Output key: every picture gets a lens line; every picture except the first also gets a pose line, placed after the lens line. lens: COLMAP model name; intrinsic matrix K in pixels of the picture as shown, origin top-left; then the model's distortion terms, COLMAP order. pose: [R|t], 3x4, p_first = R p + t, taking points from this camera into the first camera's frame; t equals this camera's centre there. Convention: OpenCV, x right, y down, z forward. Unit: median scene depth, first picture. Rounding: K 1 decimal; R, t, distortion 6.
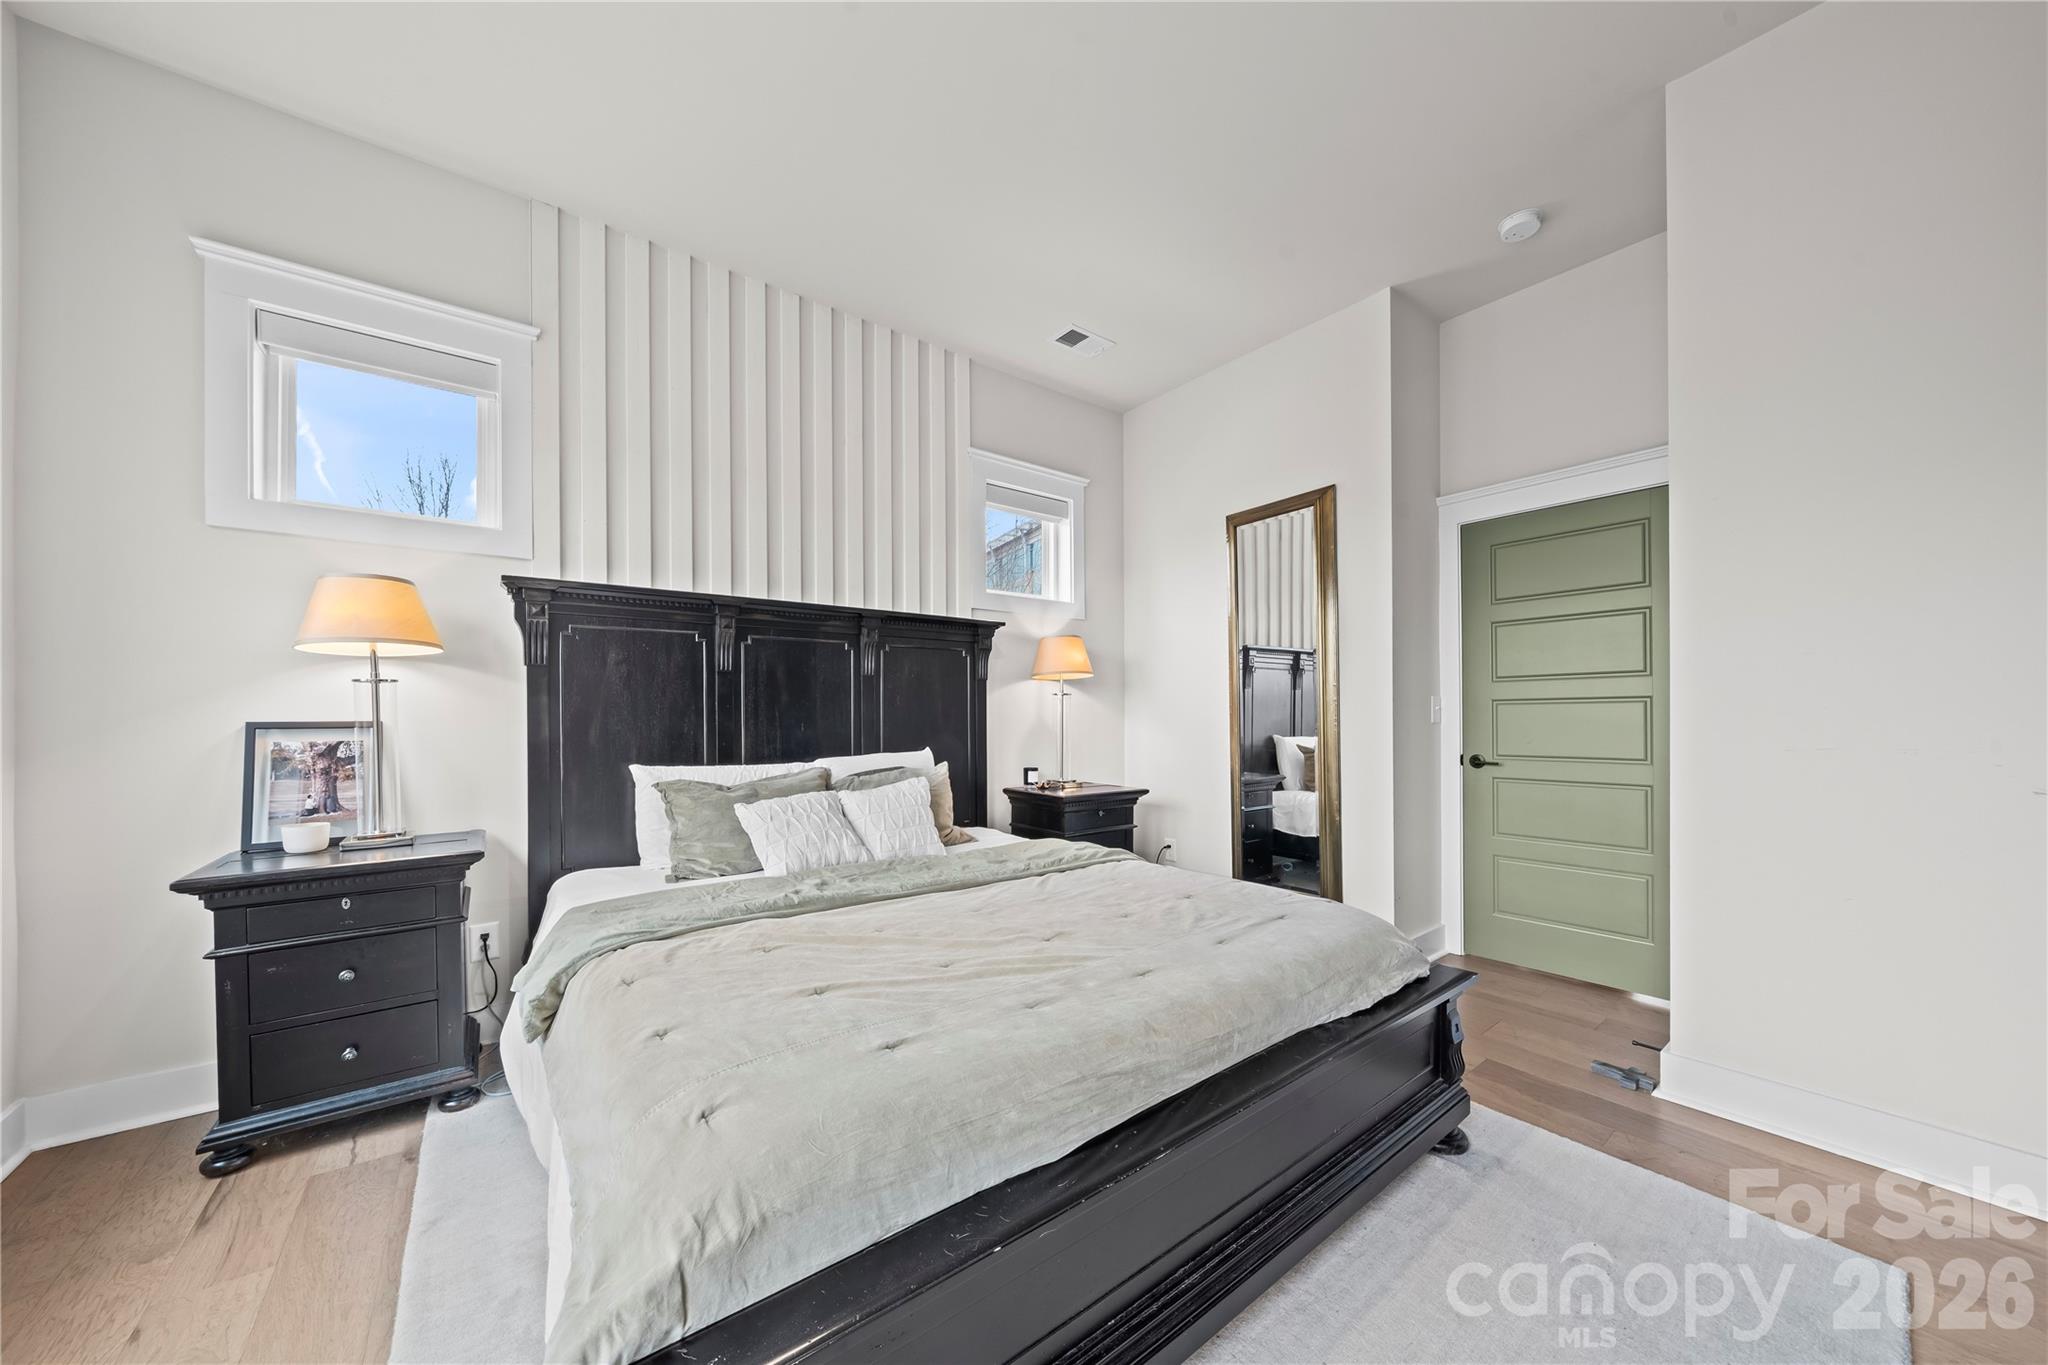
lens RADIAL K [[702.3, 0, 1004.5], [0, 702.3, 716.4], [0, 0, 1]] dist [-0.001680, -0.000152]
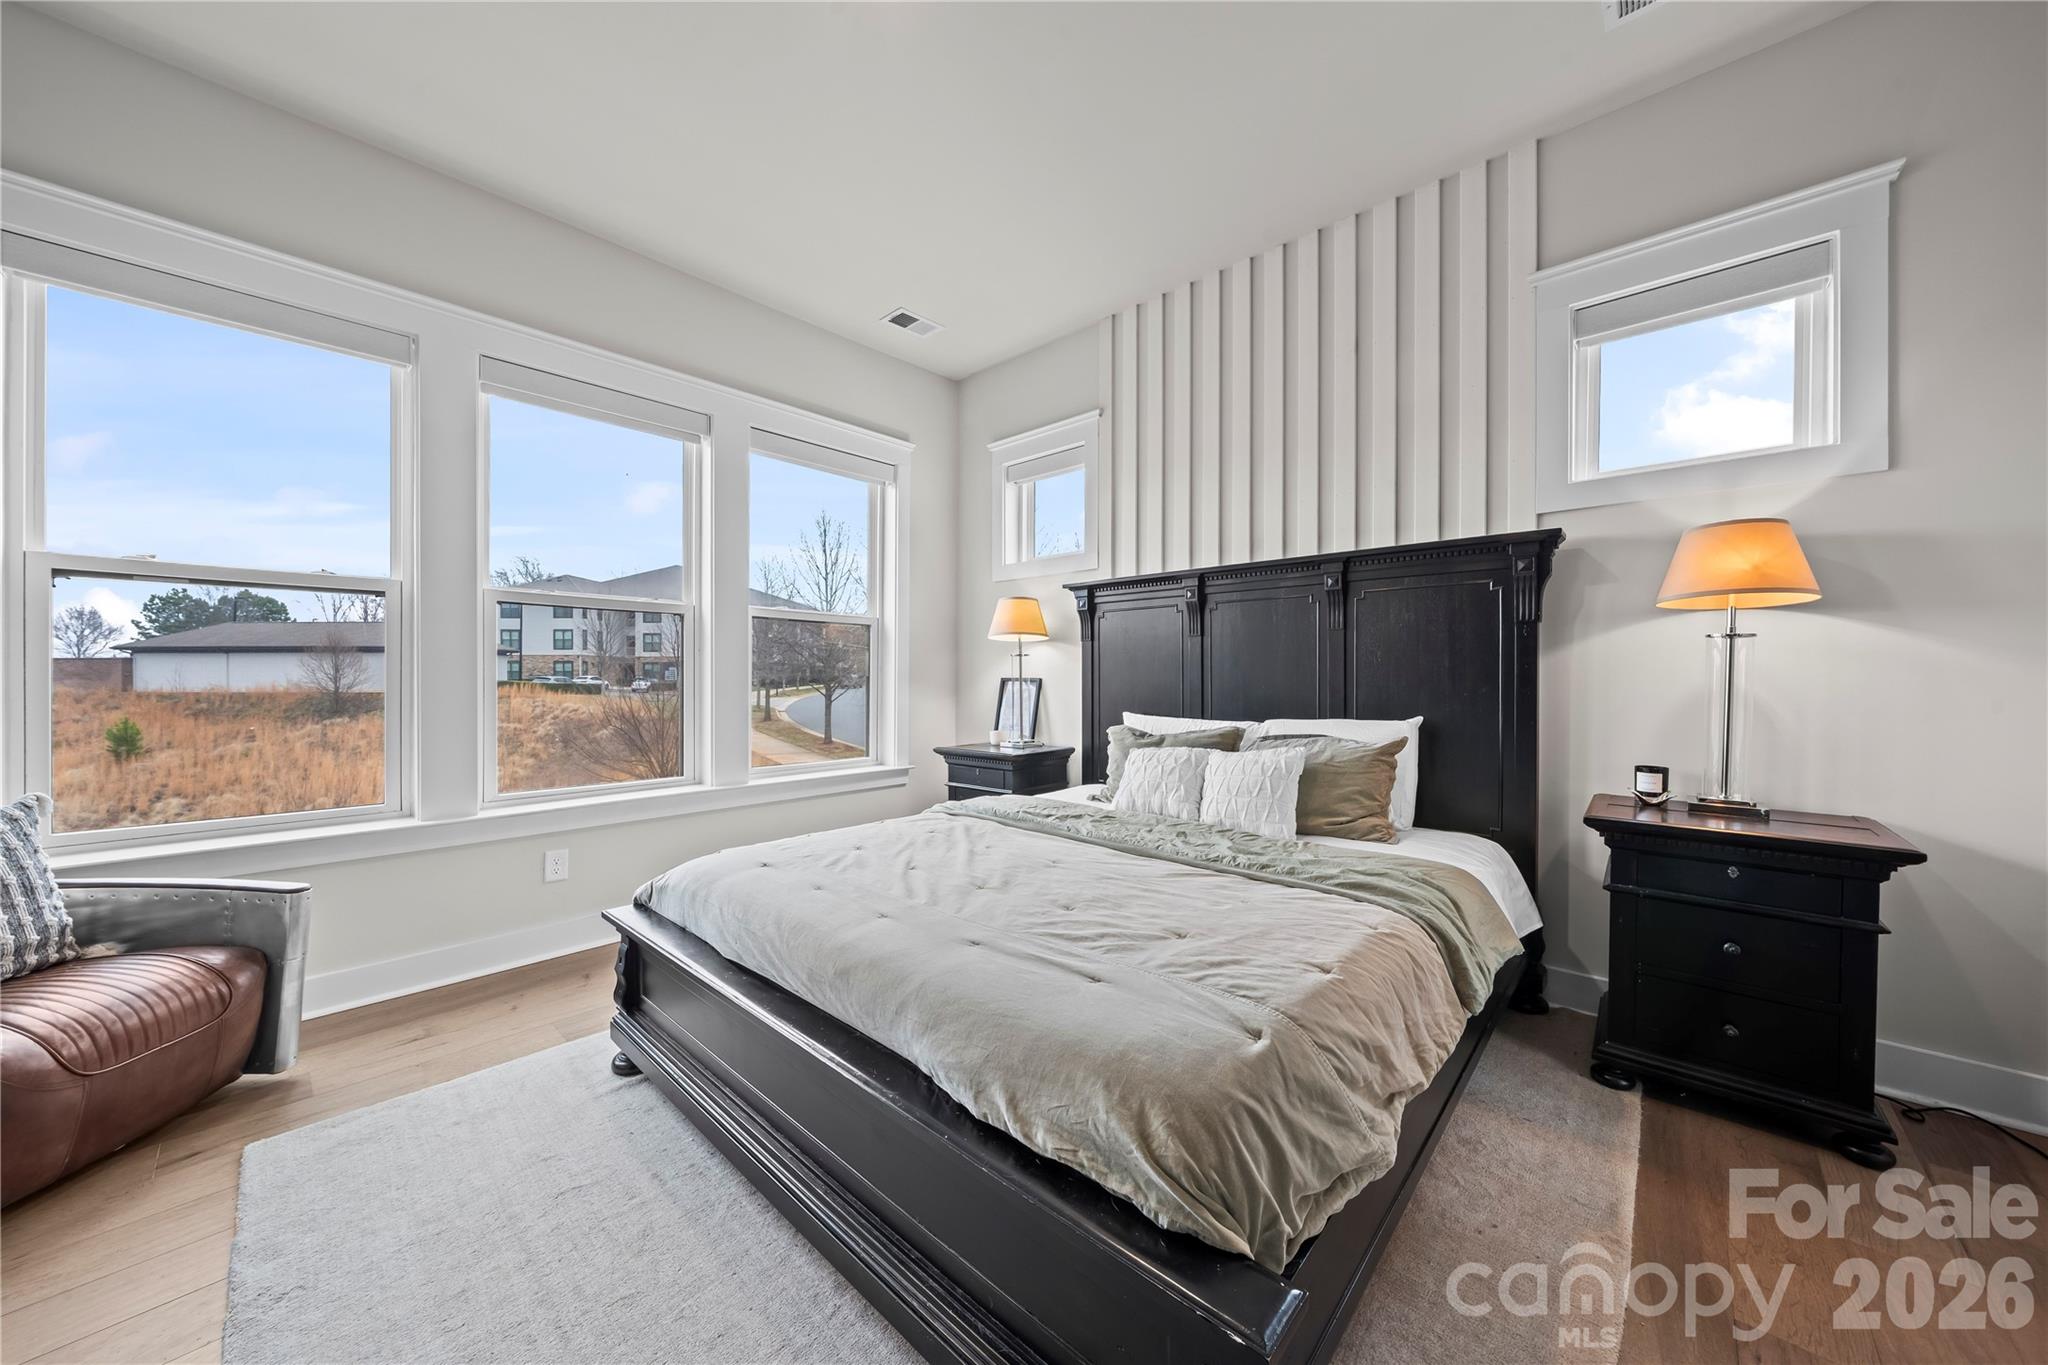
lens RADIAL K [[702.3, 0, 1021.0], [0, 702.3, 678.9], [0, 0, 1]] dist [-0.001680, -0.000152]
pose [[0.178860, 0.008352, -0.983839, 0.640758], [0.002415, 0.999957, 0.008928, -0.005734], [0.983872, -0.003973, 0.178832, 0.495124]]
